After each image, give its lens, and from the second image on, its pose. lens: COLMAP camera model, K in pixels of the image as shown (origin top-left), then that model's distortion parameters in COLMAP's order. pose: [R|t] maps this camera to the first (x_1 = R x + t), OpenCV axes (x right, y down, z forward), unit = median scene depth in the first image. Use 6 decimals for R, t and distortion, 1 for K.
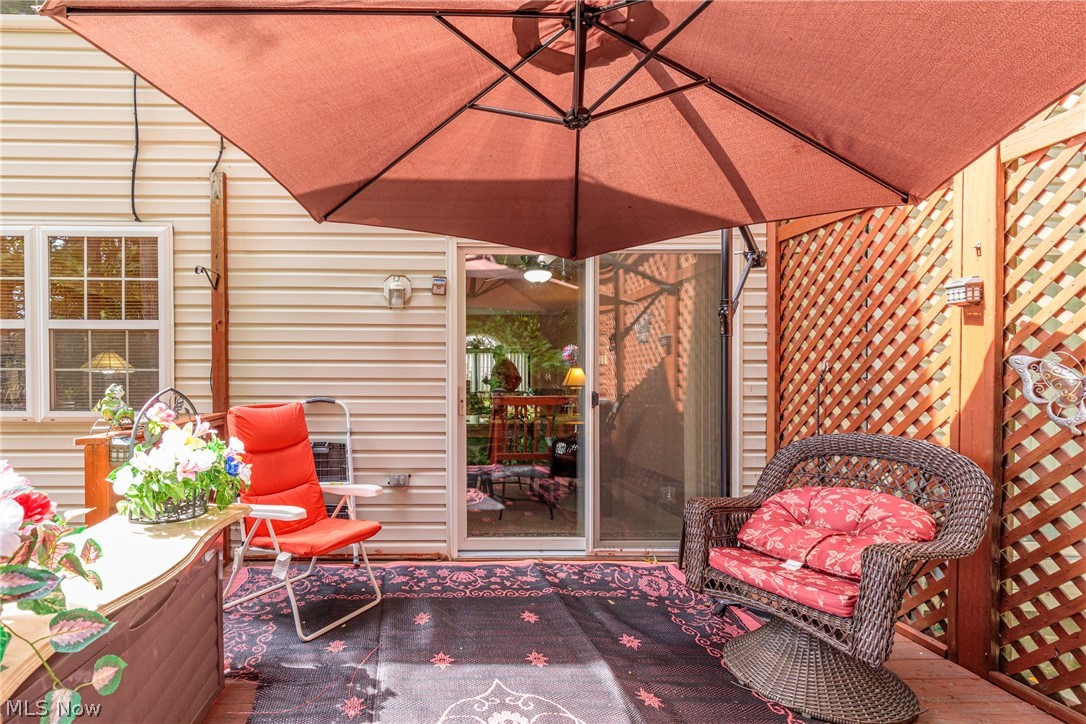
lens RADIAL K [[536.8, 0, 415.3], [0, 536.8, 380.7], [0, 0, 1]] dist [0.014796, -0.000888]
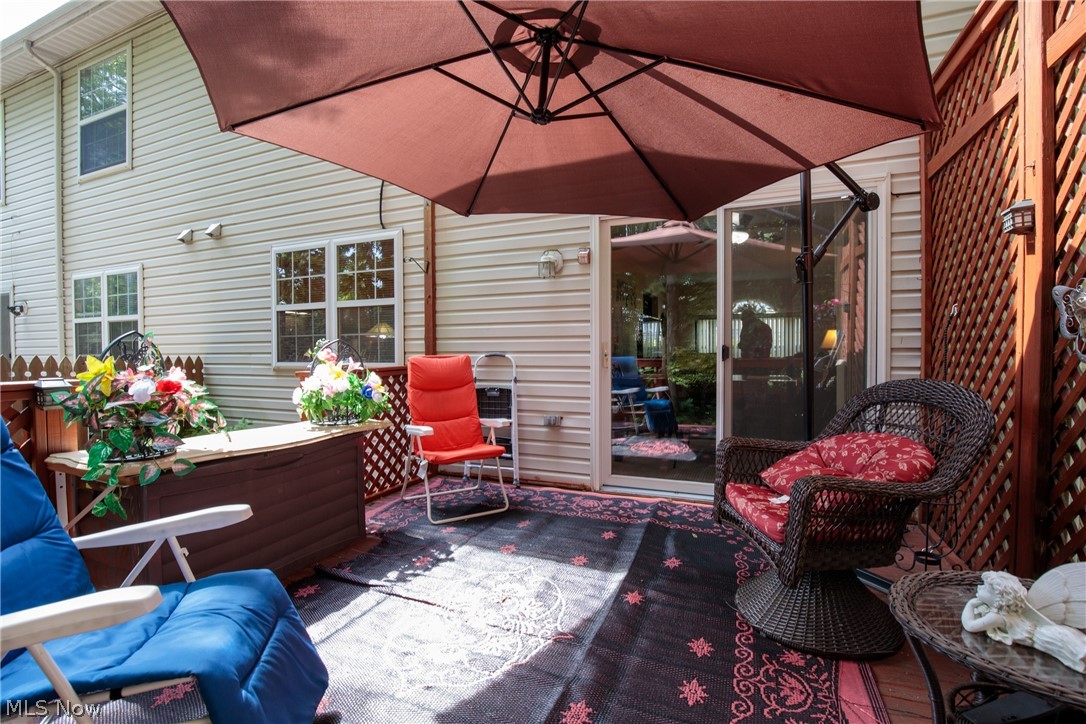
lens RADIAL K [[504.1, 0, 540.0], [0, 504.1, 358.3], [0, 0, 1]] dist [-0.014812, 0.000522]
pose [[0.911440, -0.000668, -0.411432, 0.421168], [0.004339, 0.999959, 0.007989, 0.037265], [0.411410, -0.009067, 0.911405, -0.039699]]
